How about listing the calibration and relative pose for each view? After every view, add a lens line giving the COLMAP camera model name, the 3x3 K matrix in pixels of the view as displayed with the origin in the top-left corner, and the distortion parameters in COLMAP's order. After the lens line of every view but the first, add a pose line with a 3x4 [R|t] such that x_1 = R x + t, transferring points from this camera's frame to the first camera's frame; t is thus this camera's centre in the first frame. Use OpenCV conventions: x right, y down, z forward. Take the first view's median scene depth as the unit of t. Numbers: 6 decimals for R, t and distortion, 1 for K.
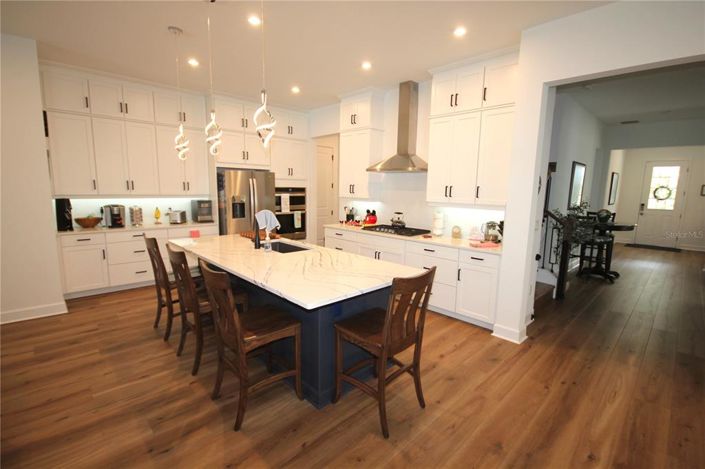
lens RADIAL K [[324.2, 0, 350.6], [0, 324.2, 229.4], [0, 0, 1]] dist [-0.006156, -0.000676]
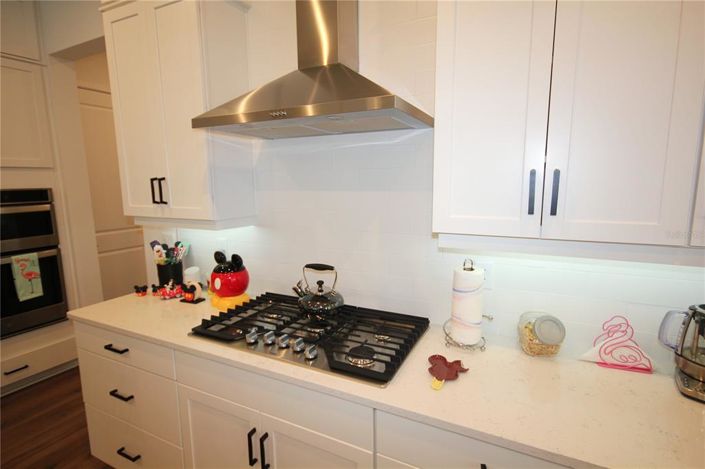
lens RADIAL K [[364.7, 0, 348.7], [0, 364.7, 236.9], [0, 0, 1]] dist [-0.000120, 0.000205]
pose [[0.943788, -0.067352, 0.323618, 0.059546], [0.063183, 0.997728, 0.023387, -0.076331], [-0.324458, -0.001625, 0.945899, 0.604278]]
